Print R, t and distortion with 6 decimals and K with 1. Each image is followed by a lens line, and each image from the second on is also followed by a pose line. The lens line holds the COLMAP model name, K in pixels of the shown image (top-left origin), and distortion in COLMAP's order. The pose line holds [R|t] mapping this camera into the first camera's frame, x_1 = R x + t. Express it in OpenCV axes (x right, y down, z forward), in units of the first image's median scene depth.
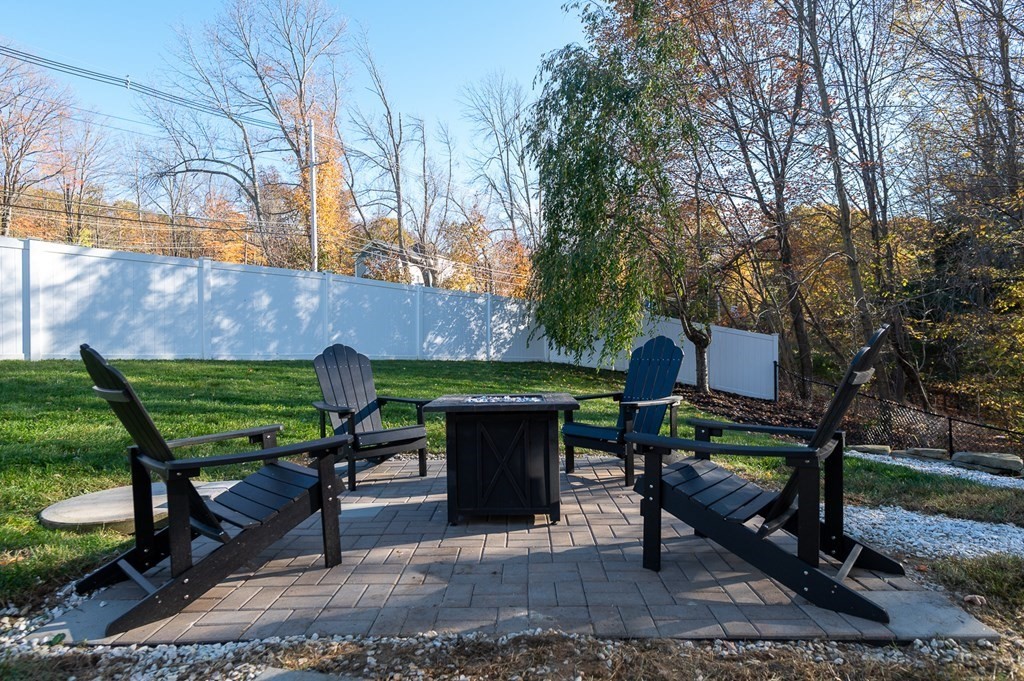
lens RADIAL K [[581.2, 0, 507.0], [0, 581.2, 343.4], [0, 0, 1]] dist [0.003414, -0.003310]
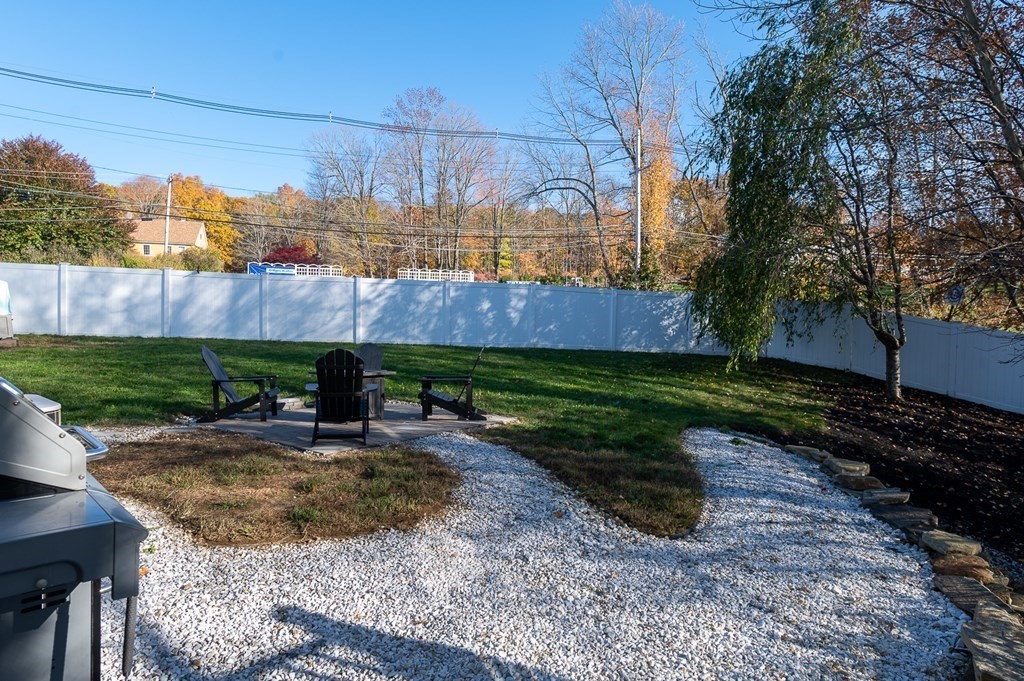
lens RADIAL K [[581.2, 0, 513.5], [0, 581.2, 337.9], [0, 0, 1]] dist [0.003414, -0.003310]
pose [[0.796516, 0.024165, -0.604134, 0.390347], [-0.013840, 0.999668, 0.021739, -0.018979], [0.604459, -0.008955, 0.796586, -0.082719]]
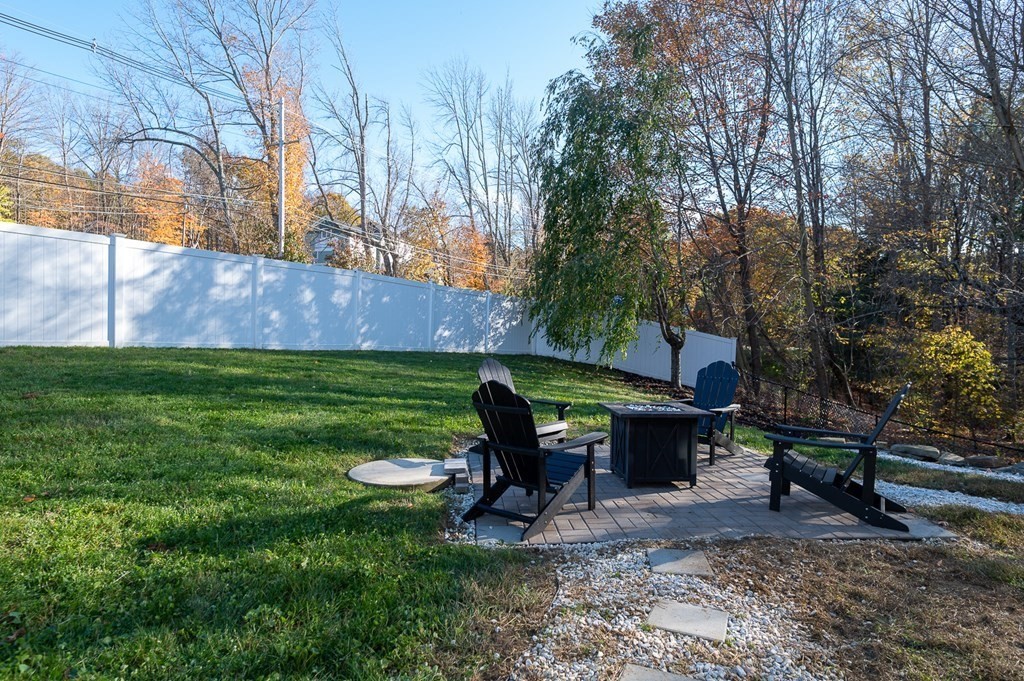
lens RADIAL K [[581.2, 0, 512.8], [0, 581.2, 341.6], [0, 0, 1]] dist [0.003414, -0.003310]
pose [[0.992337, 0.035694, 0.118296, -0.122173], [-0.038893, 0.998935, 0.024840, -0.022480], [-0.117283, -0.029250, 0.992668, -0.104104]]
